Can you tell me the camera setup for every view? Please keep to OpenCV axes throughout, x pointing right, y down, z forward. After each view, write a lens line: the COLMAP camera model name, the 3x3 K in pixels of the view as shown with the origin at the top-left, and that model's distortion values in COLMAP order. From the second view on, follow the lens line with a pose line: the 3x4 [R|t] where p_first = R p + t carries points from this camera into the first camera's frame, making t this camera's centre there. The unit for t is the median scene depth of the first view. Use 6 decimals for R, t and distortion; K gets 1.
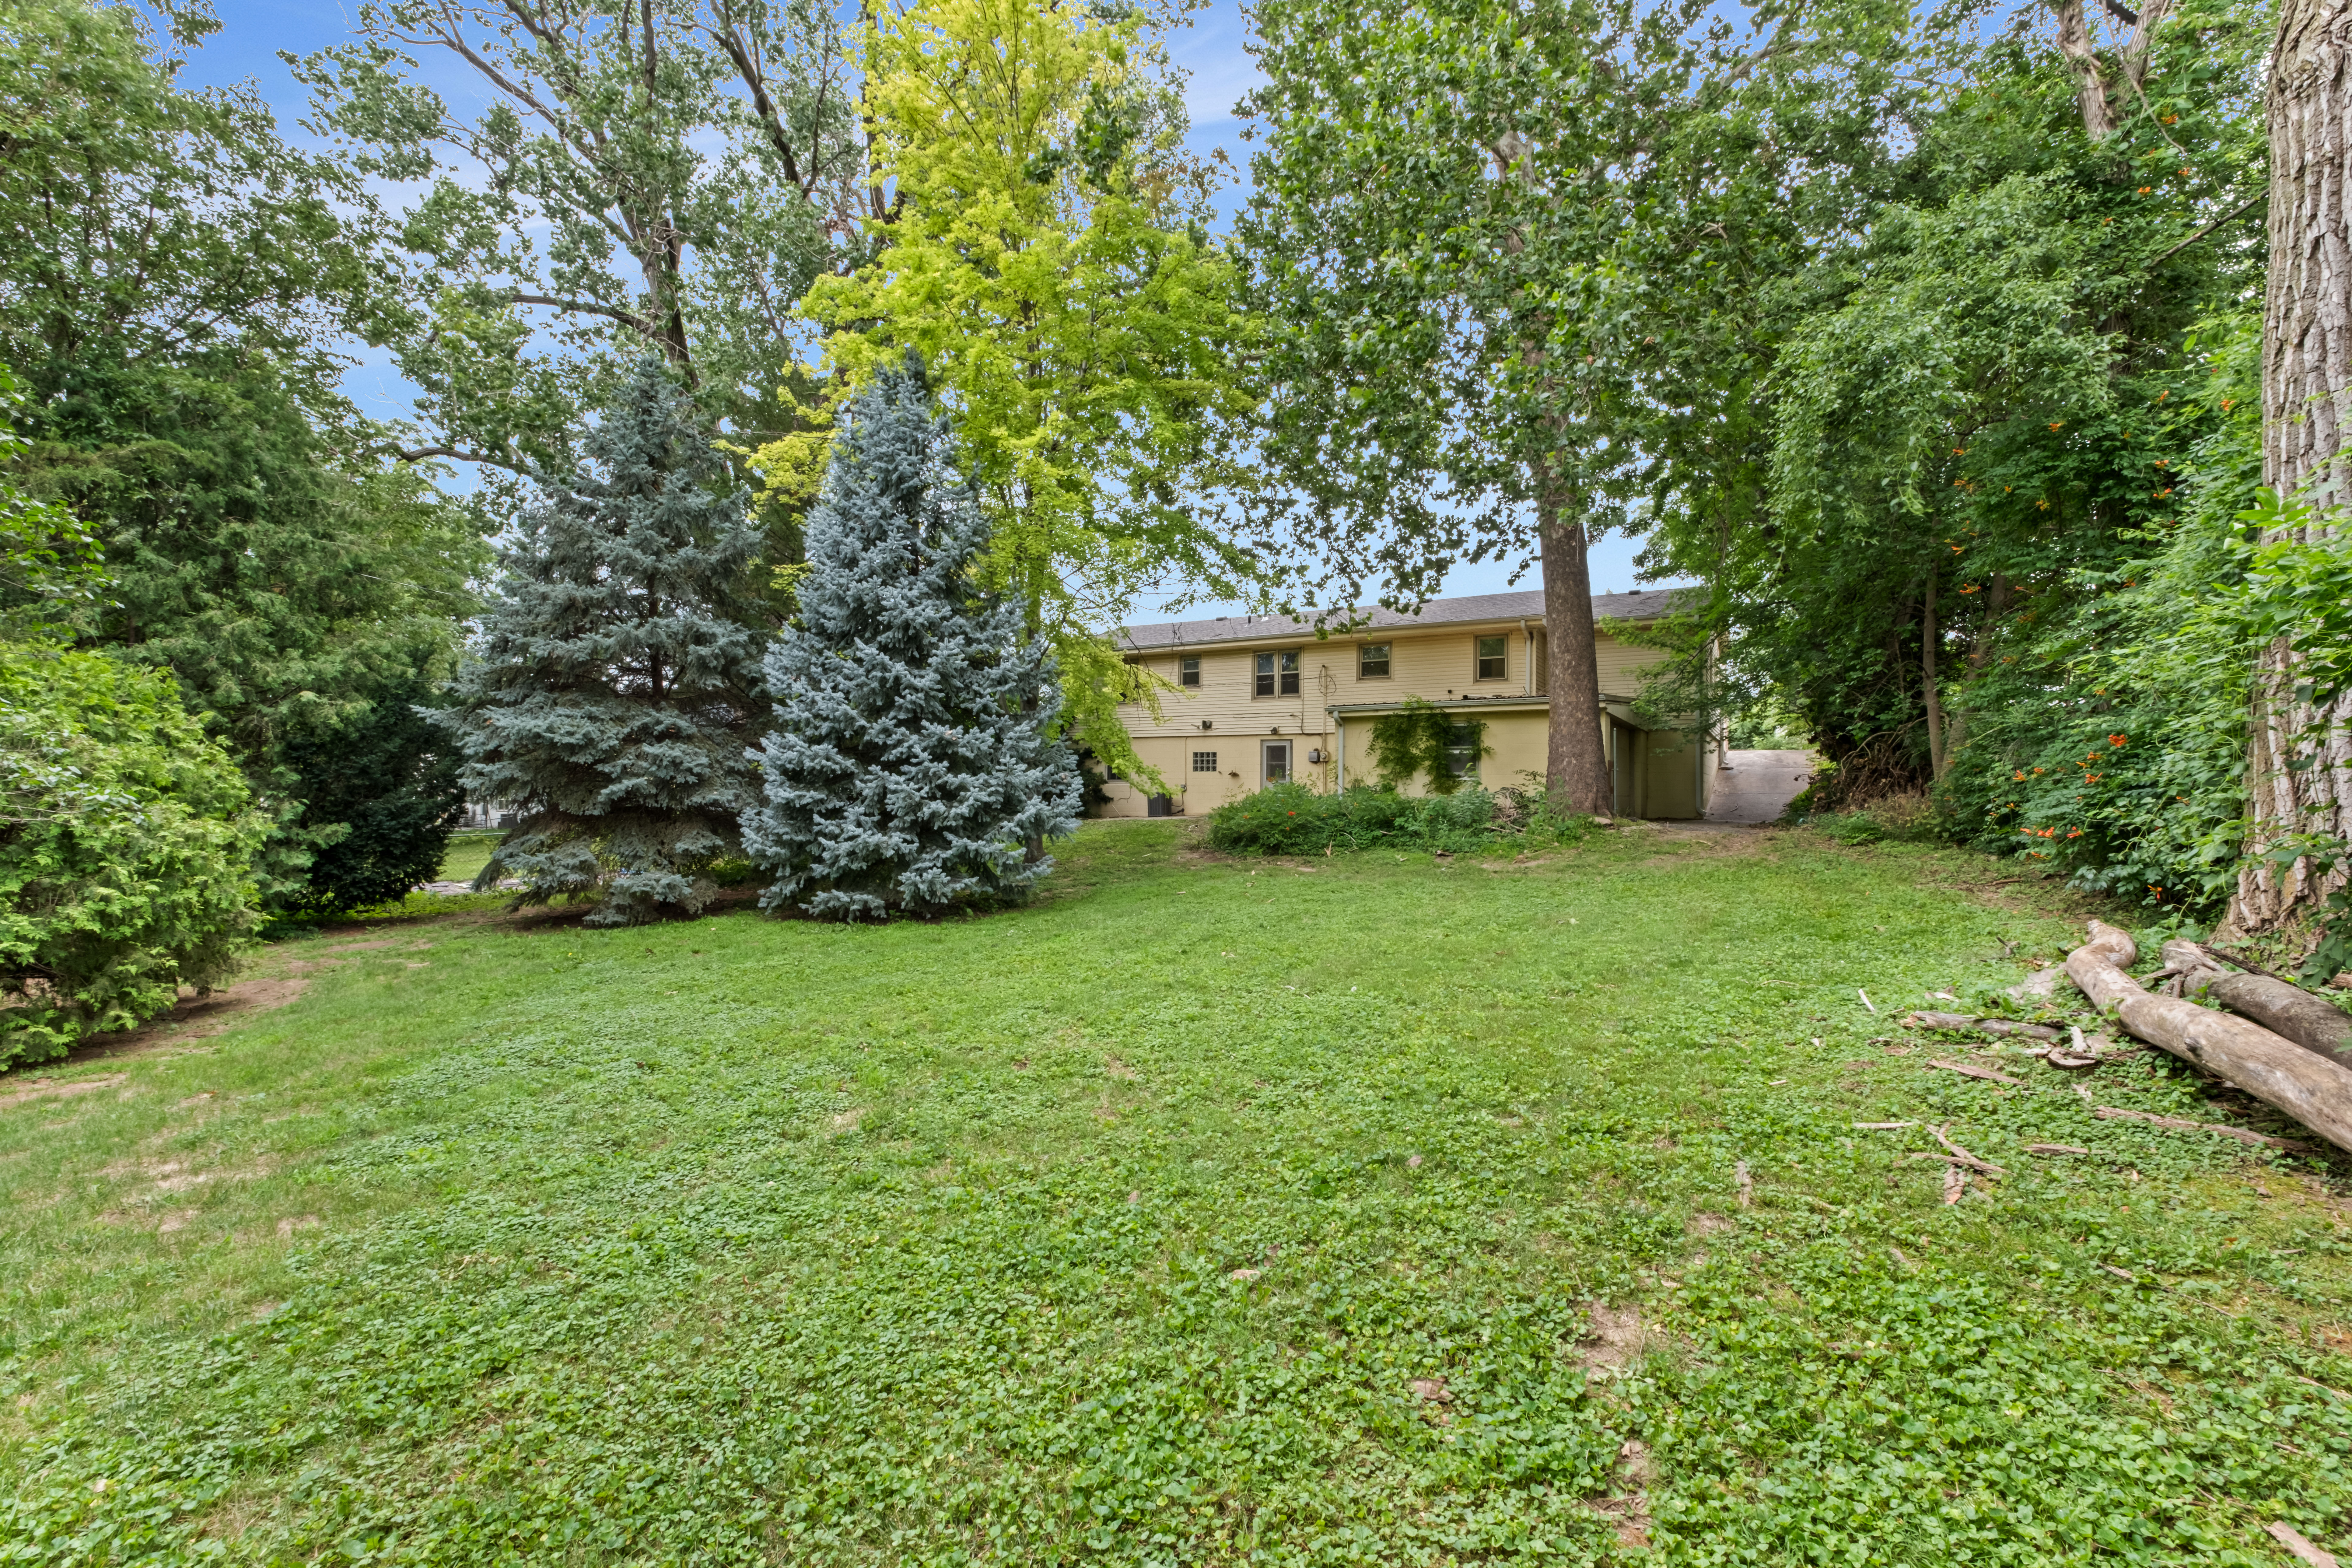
lens RADIAL K [[1019.8, 0, 1176.0], [0, 1019.8, 784.0], [0, 0, 1]] dist [0.000350, -0.007015]
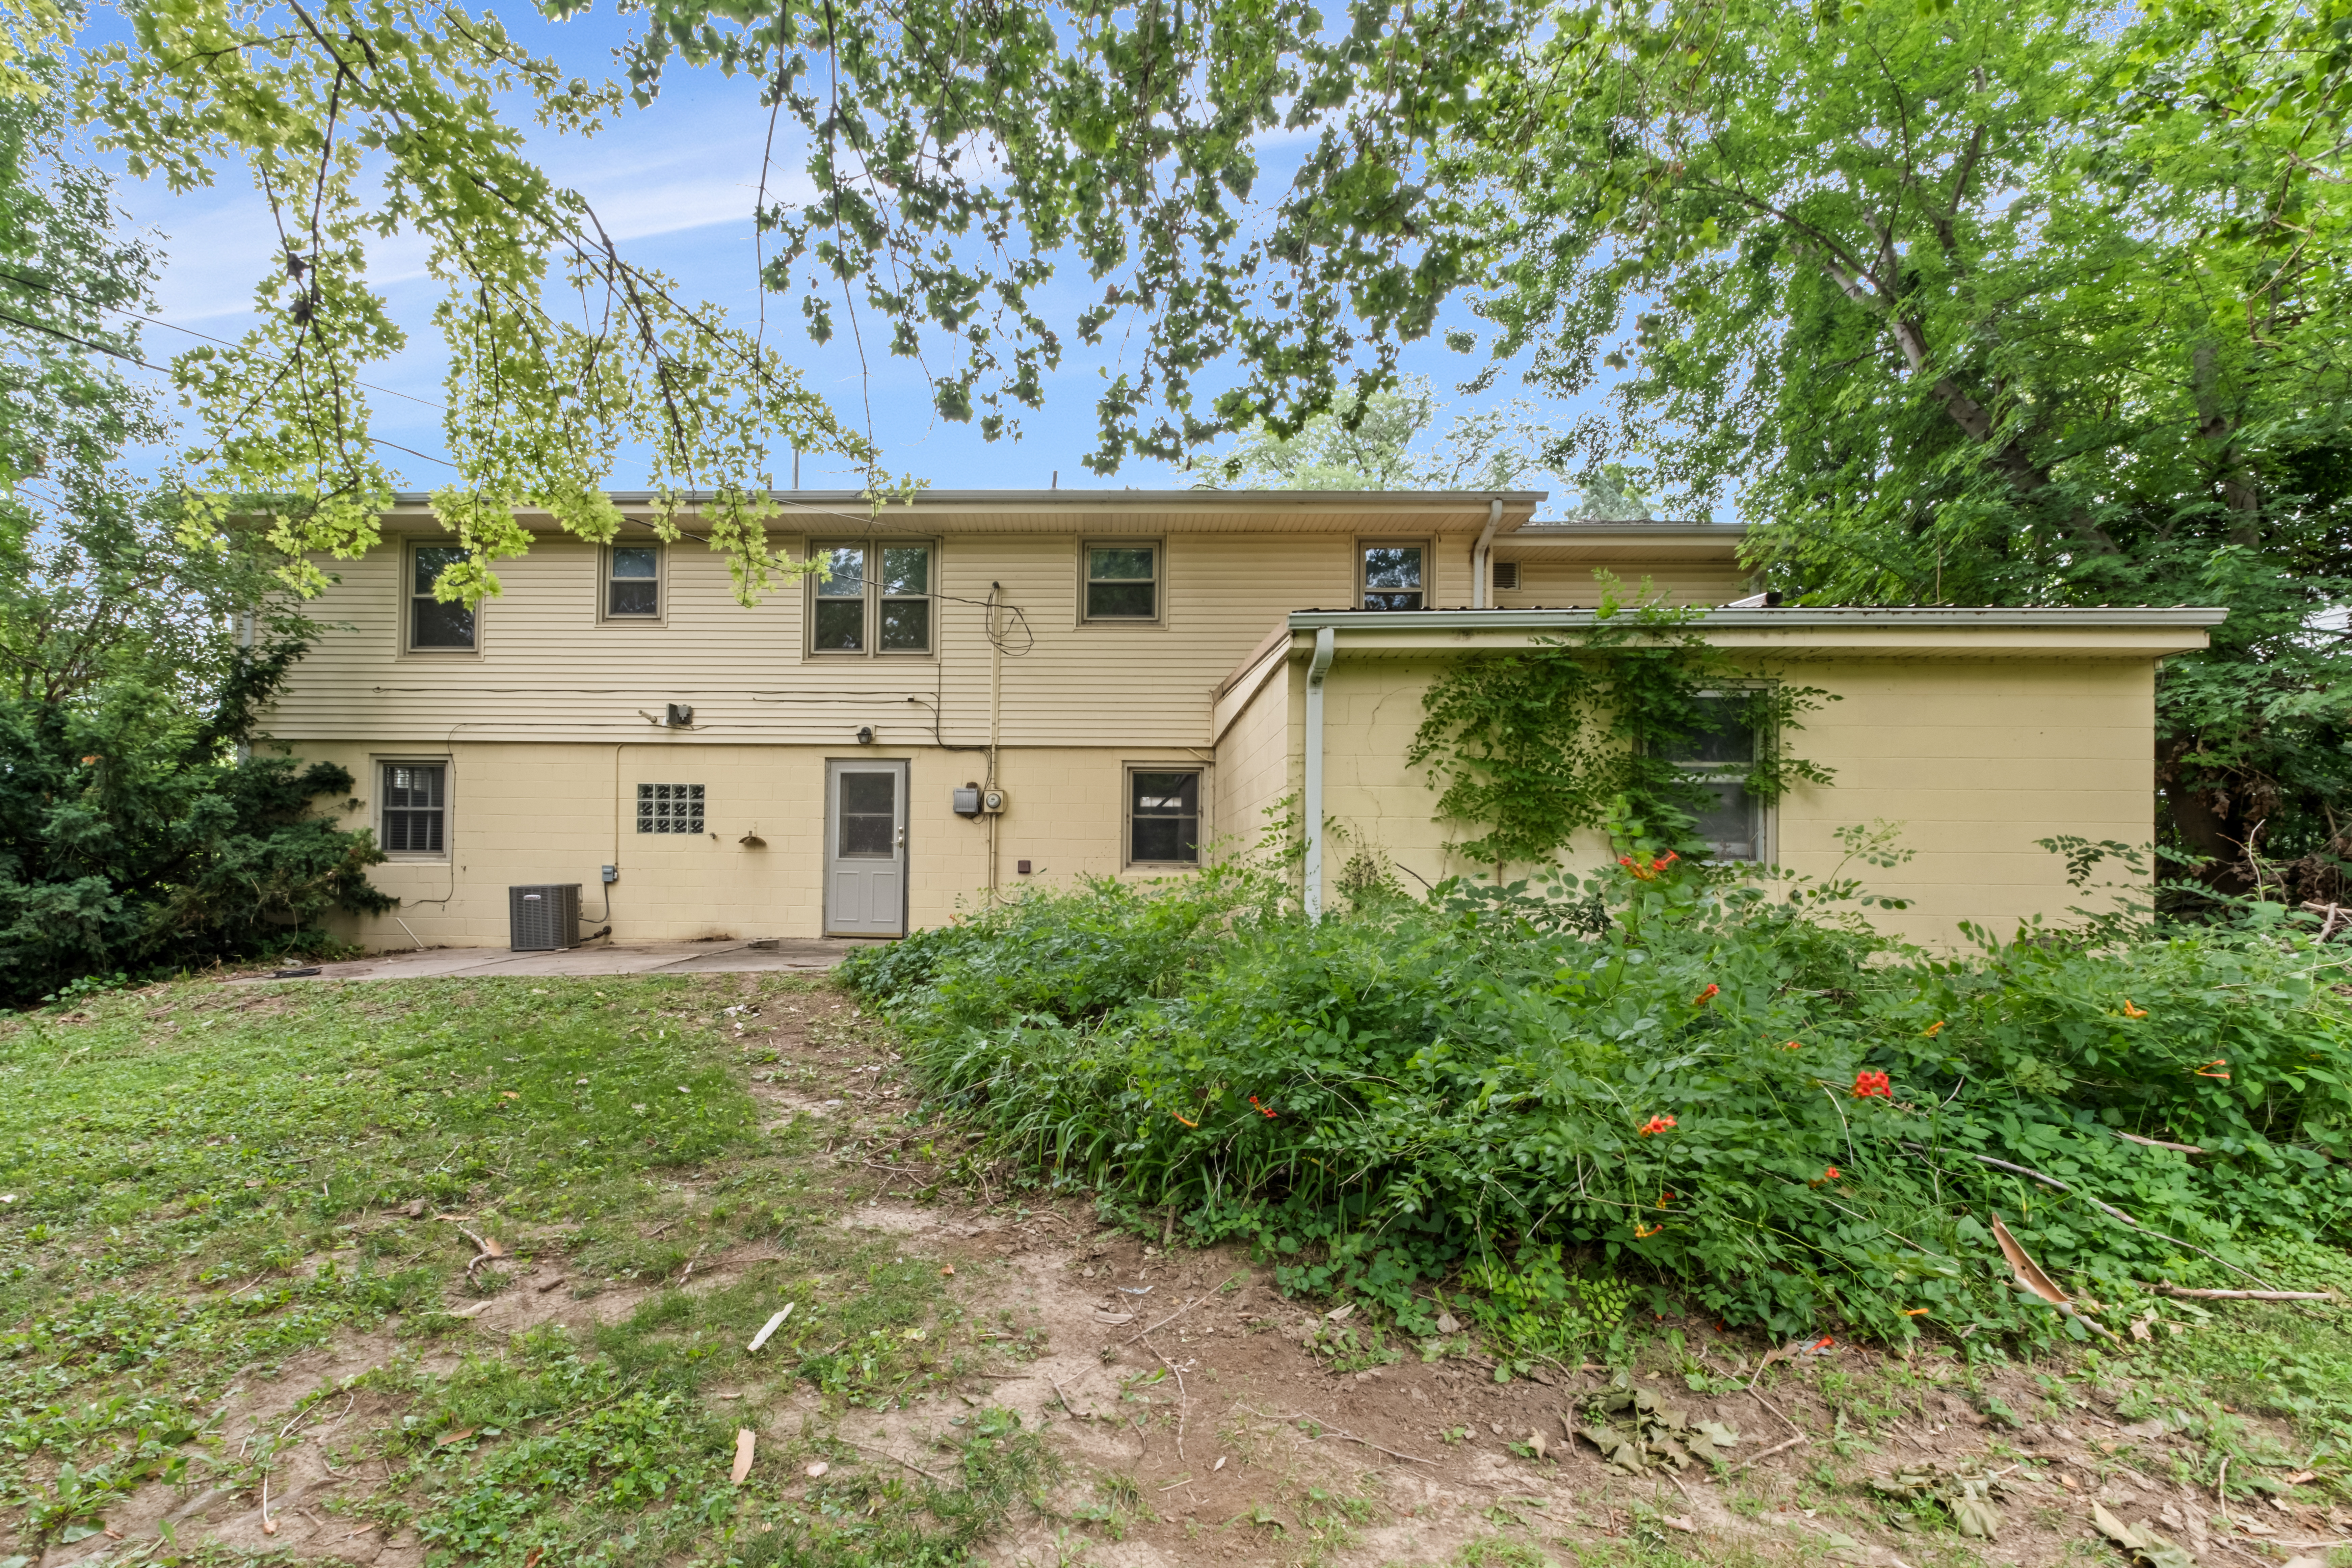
lens RADIAL K [[1283.1, 0, 1175.3], [0, 1283.1, 855.2], [0, 0, 1]] dist [-0.000736, -0.000033]
pose [[0.879555, 0.012480, 0.475634, -0.038129], [-0.009872, 0.999919, -0.007981, -0.001660], [-0.475695, 0.002324, 0.879607, 0.490499]]
